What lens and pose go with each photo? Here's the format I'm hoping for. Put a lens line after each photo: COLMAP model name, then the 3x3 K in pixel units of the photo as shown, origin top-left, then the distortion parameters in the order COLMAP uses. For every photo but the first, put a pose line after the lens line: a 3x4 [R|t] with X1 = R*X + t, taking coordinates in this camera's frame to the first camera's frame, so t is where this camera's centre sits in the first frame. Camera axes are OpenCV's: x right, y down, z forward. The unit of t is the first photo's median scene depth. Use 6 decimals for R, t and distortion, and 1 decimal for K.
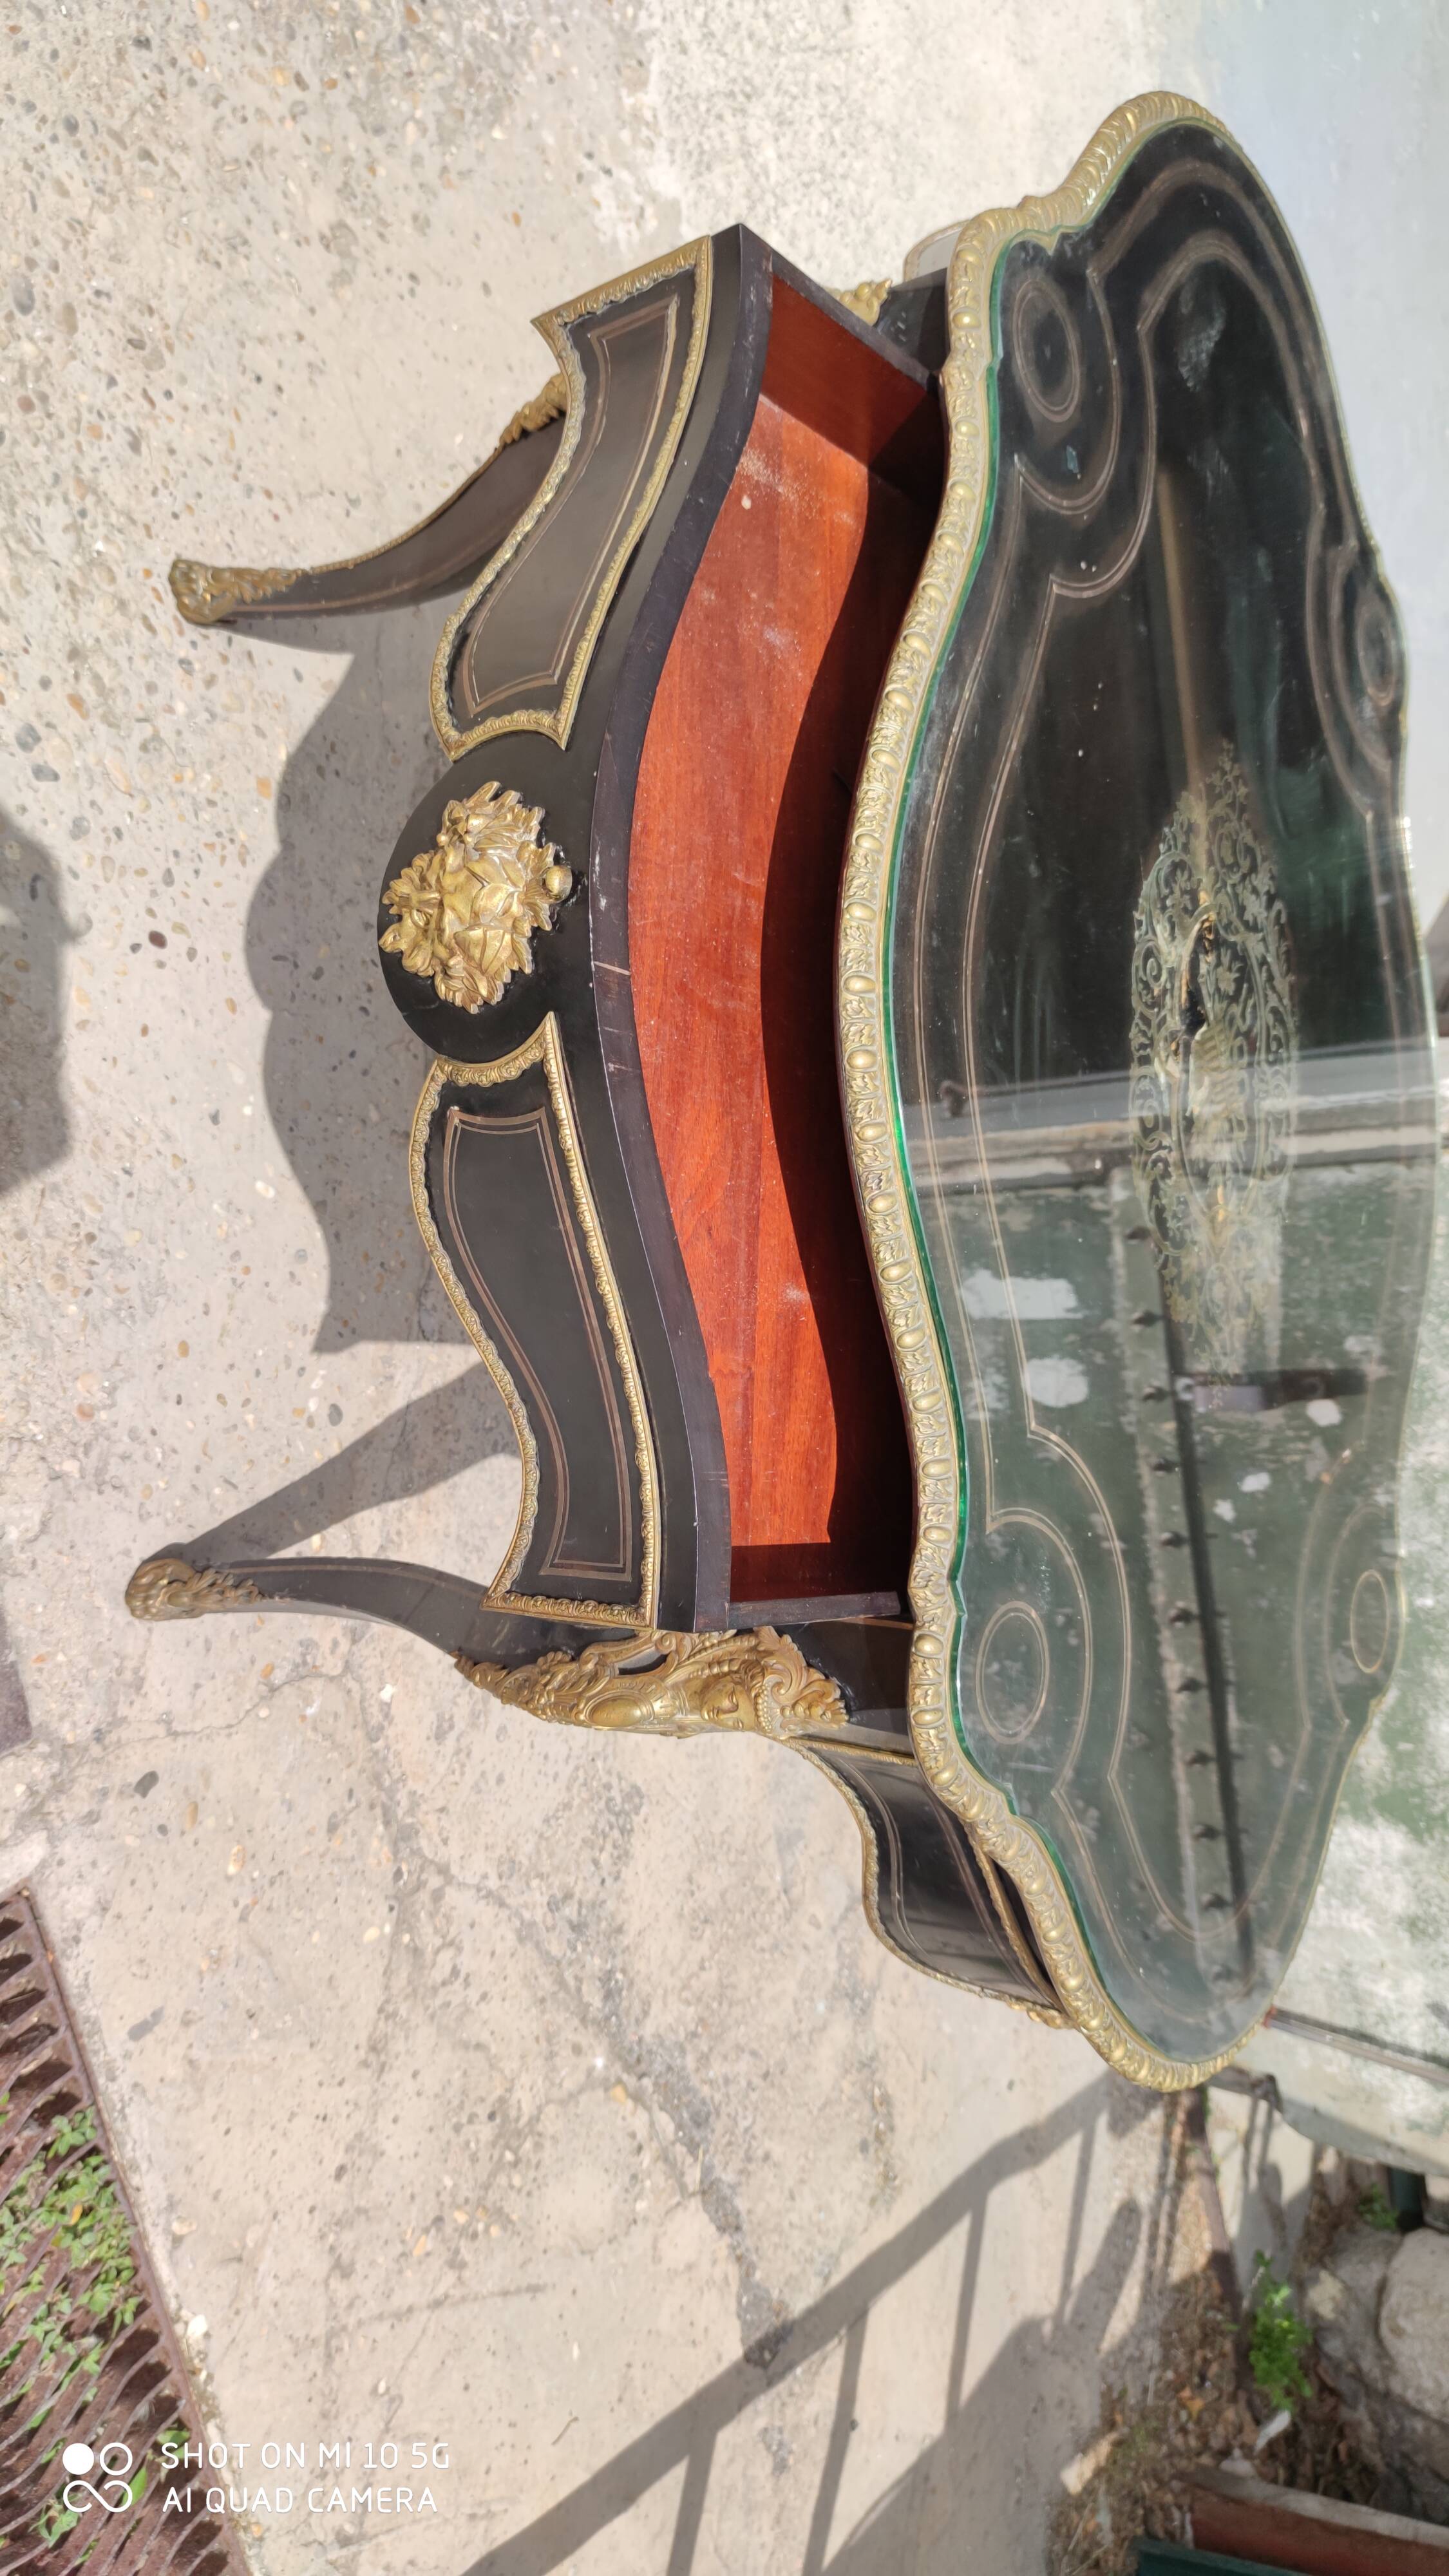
lens RADIAL K [[1920.3, 0, 710.4], [0, 1920.3, 1275.0], [0, 0, 1]] dist [0.055306, -0.066865]
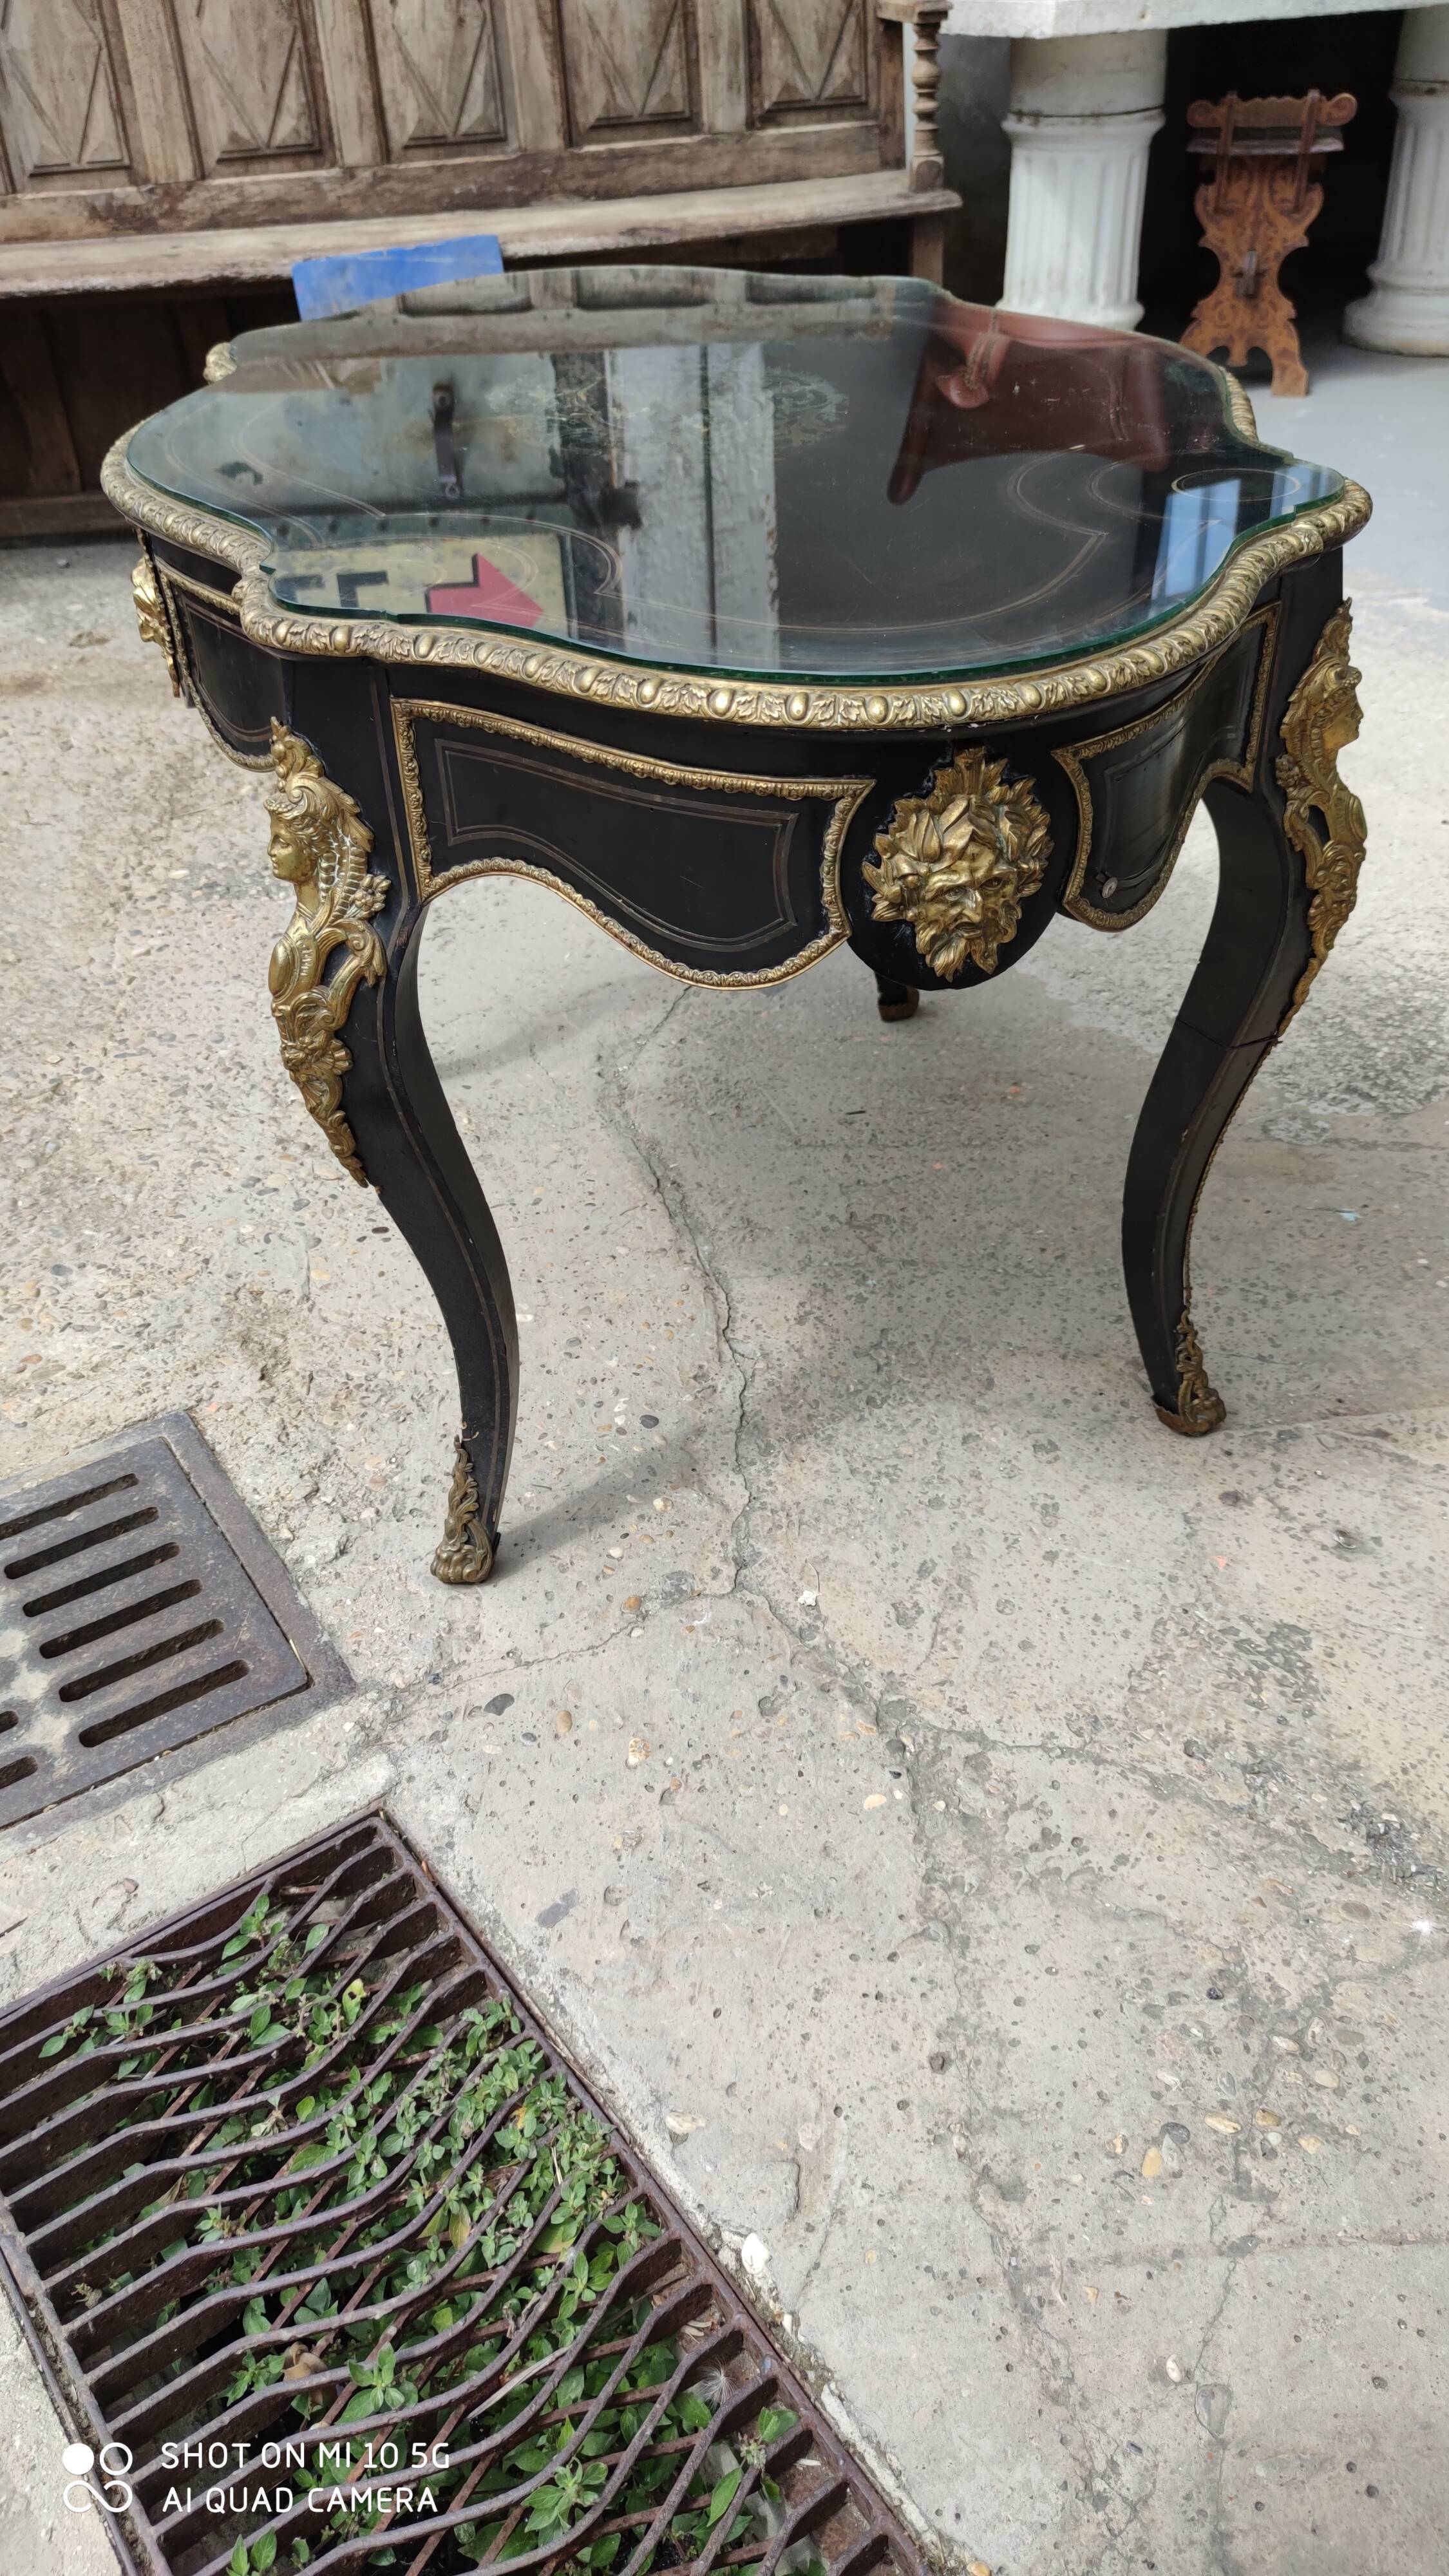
lens RADIAL K [[1920.3, 0, 710.4], [0, 1920.3, 1275.0], [0, 0, 1]] dist [0.055306, -0.066865]
pose [[0.578485, -0.751362, -0.317508, 0.198445], [0.311217, 0.563110, -0.765540, 0.807349], [0.753989, 0.344040, 0.559587, 0.439112]]
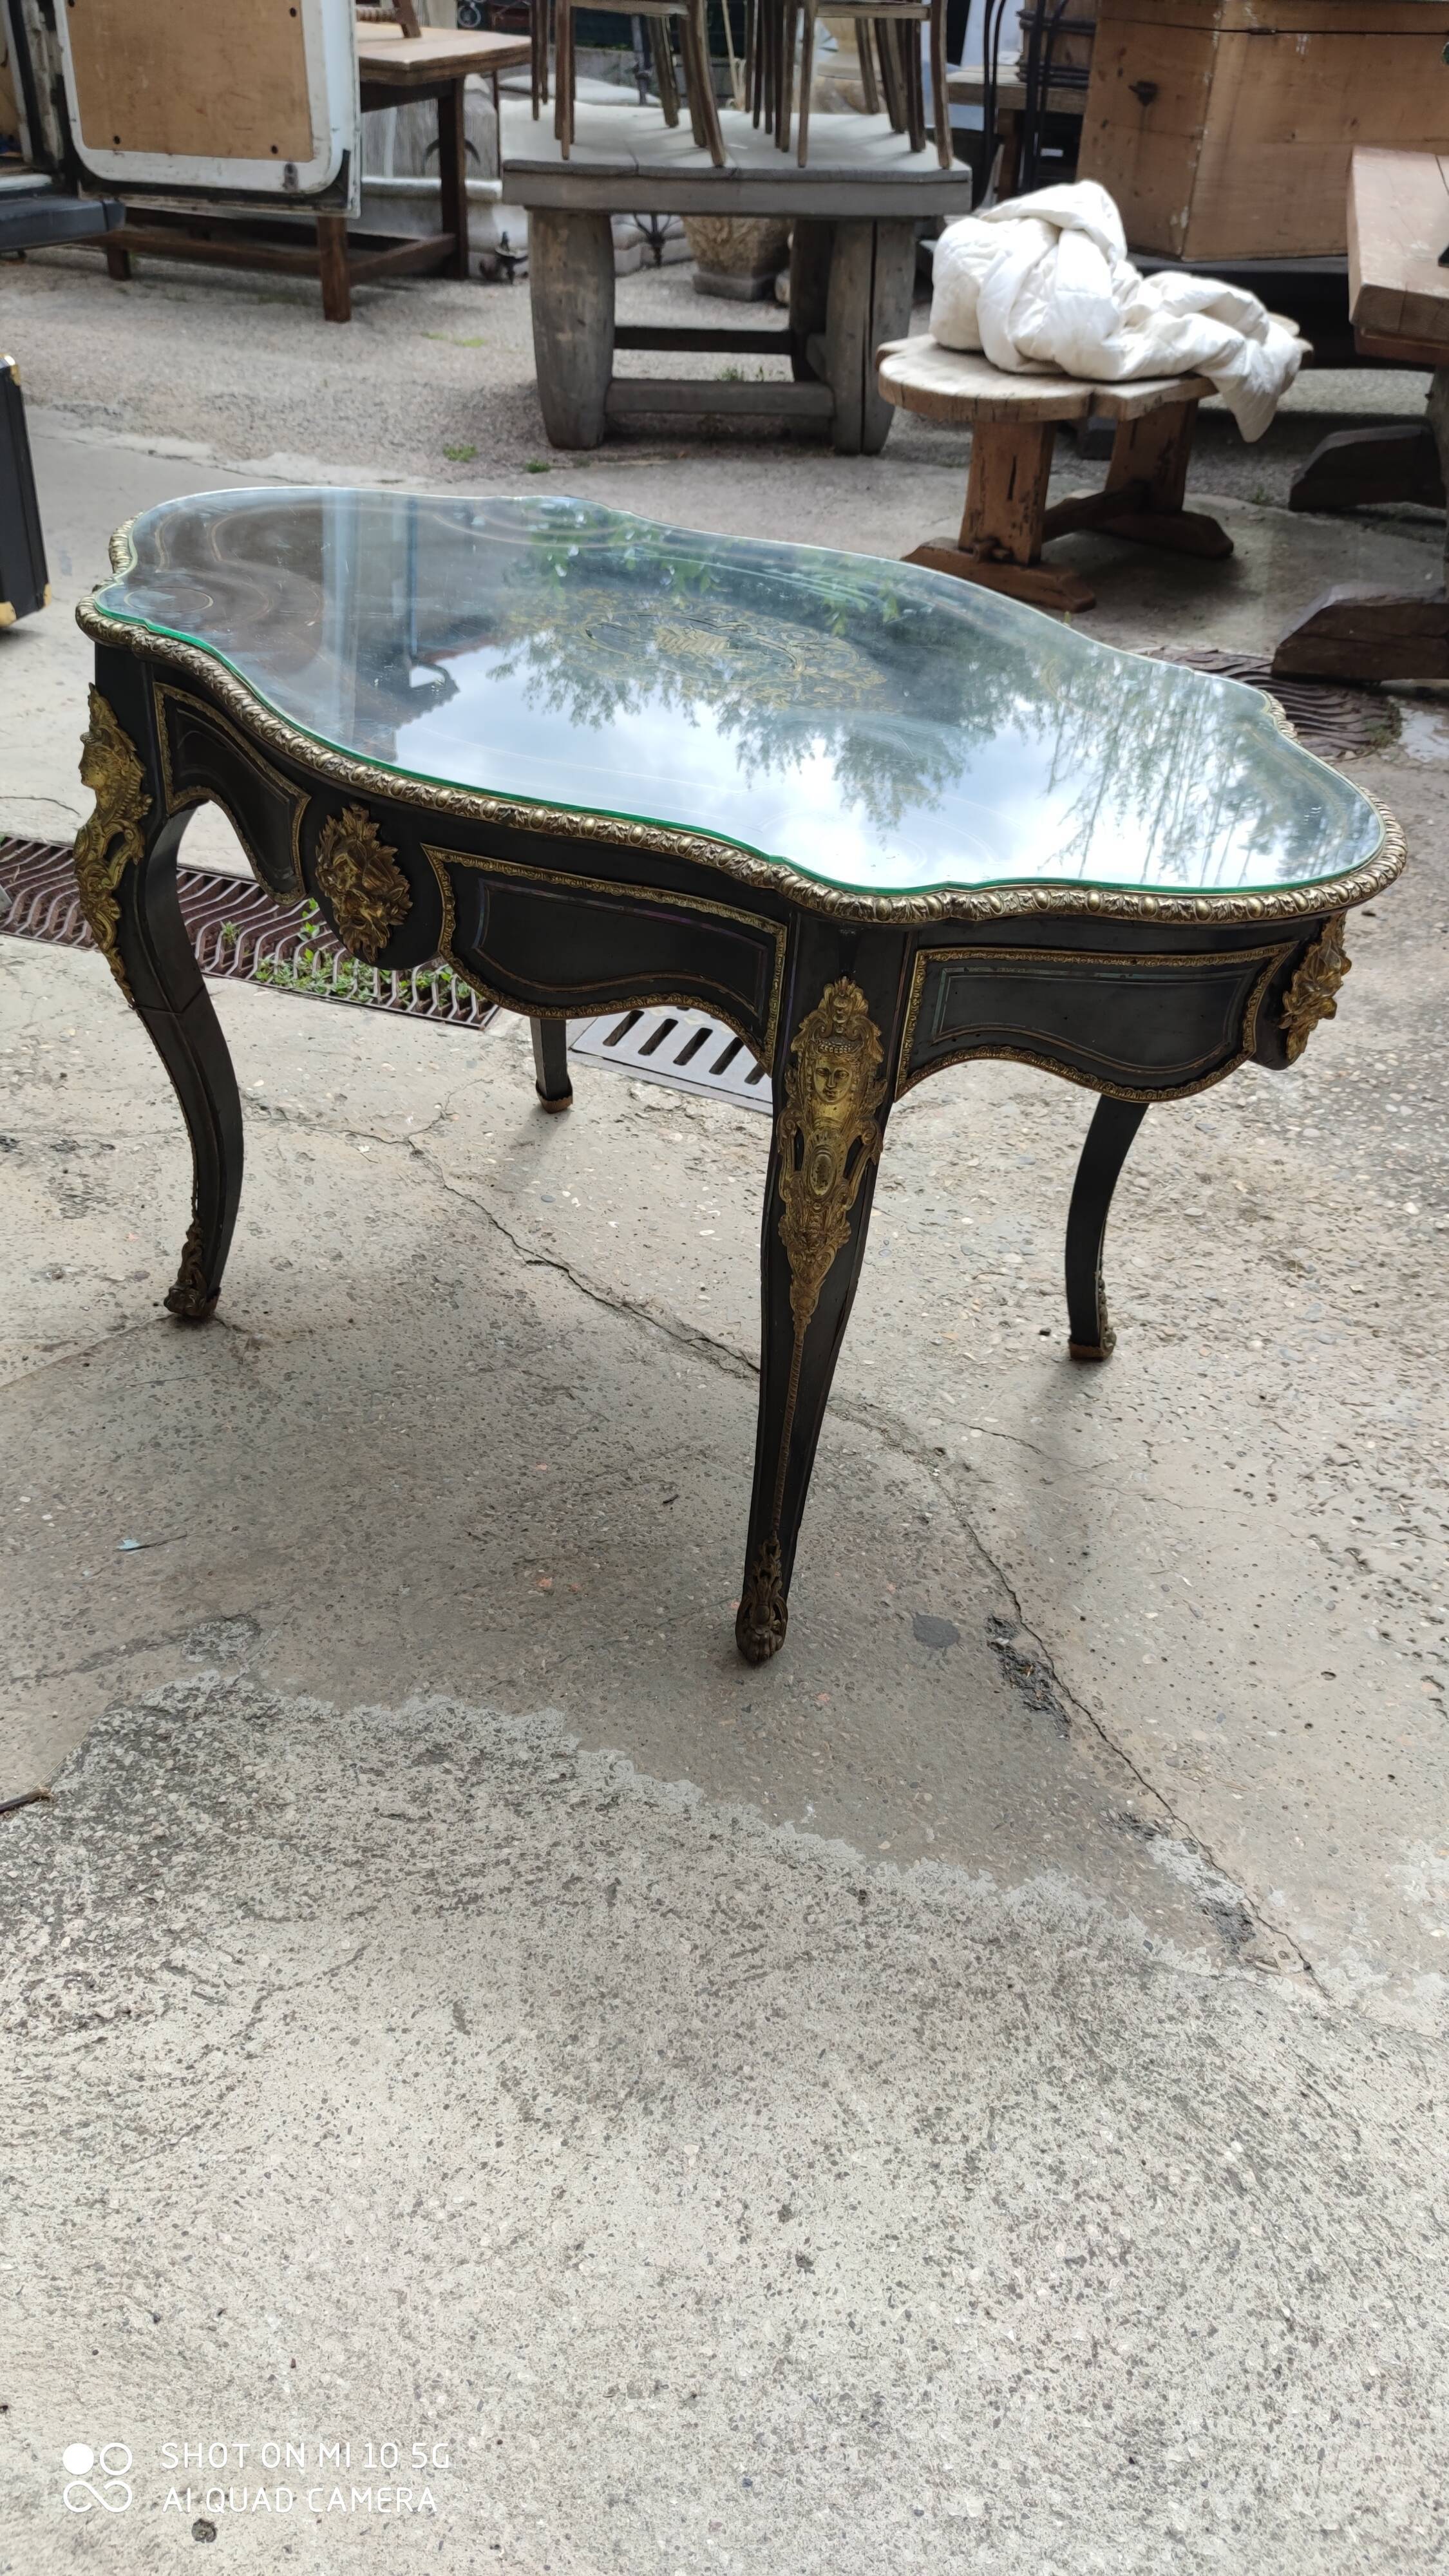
lens RADIAL K [[1859.5, 0, 709.3], [0, 1859.5, 1283.8], [0, 0, 1]] dist [0.196045, -0.575388]
pose [[-0.299912, -0.342440, -0.890386, 0.989976], [-0.841289, -0.345101, 0.416099, -0.632721], [-0.449762, 0.873865, -0.184591, 1.260865]]
